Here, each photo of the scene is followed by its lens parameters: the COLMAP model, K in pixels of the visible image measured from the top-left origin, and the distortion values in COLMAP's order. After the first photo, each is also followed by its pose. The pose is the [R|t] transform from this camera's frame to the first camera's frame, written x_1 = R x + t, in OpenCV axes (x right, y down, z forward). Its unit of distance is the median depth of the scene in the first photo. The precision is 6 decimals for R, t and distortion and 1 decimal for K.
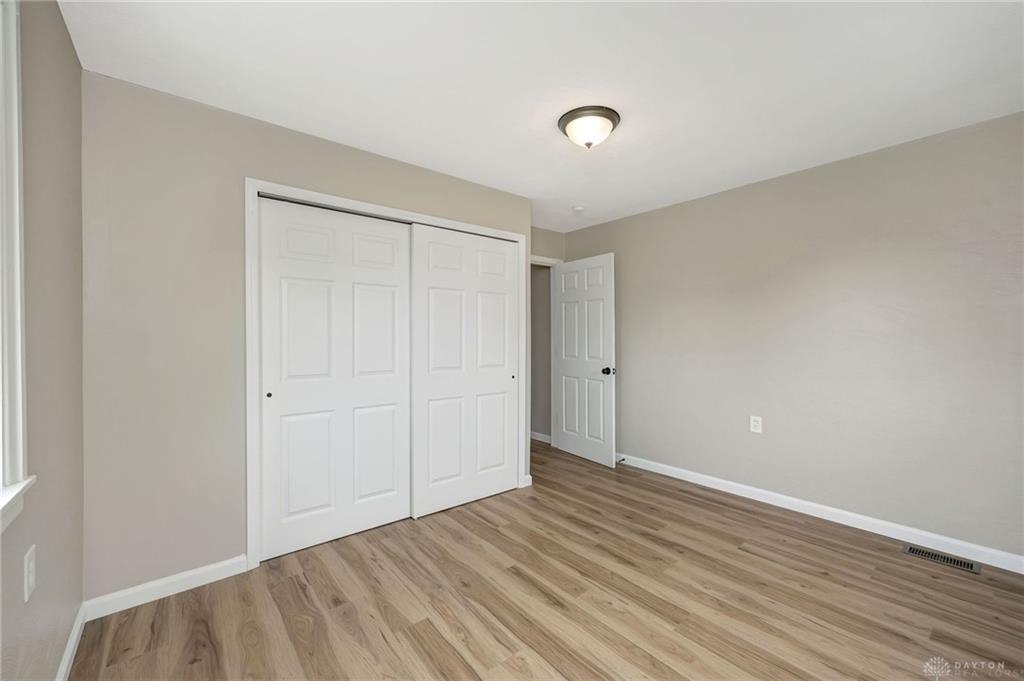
lens RADIAL K [[396.7, 0, 514.6], [0, 396.7, 339.4], [0, 0, 1]] dist [0.000861, 0.000041]
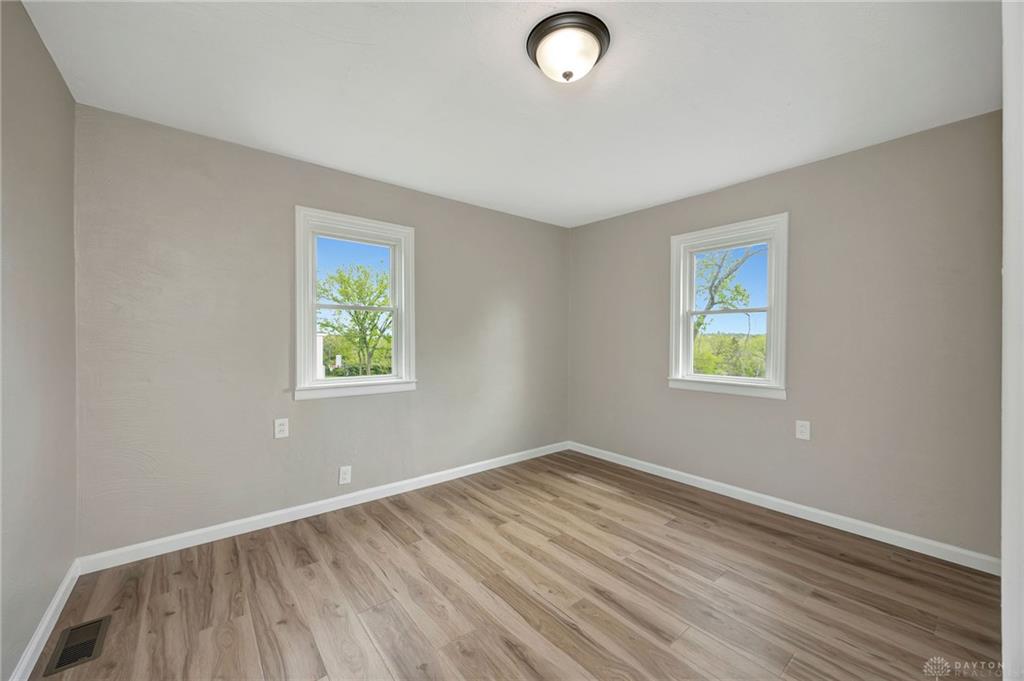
lens RADIAL K [[396.7, 0, 510.6], [0, 396.7, 338.9], [0, 0, 1]] dist [0.000861, 0.000041]
pose [[-0.999918, 0.005100, 0.011760, 0.326769], [0.005237, 0.999918, 0.011658, -0.009619], [-0.011700, 0.011718, -0.999863, 2.022258]]
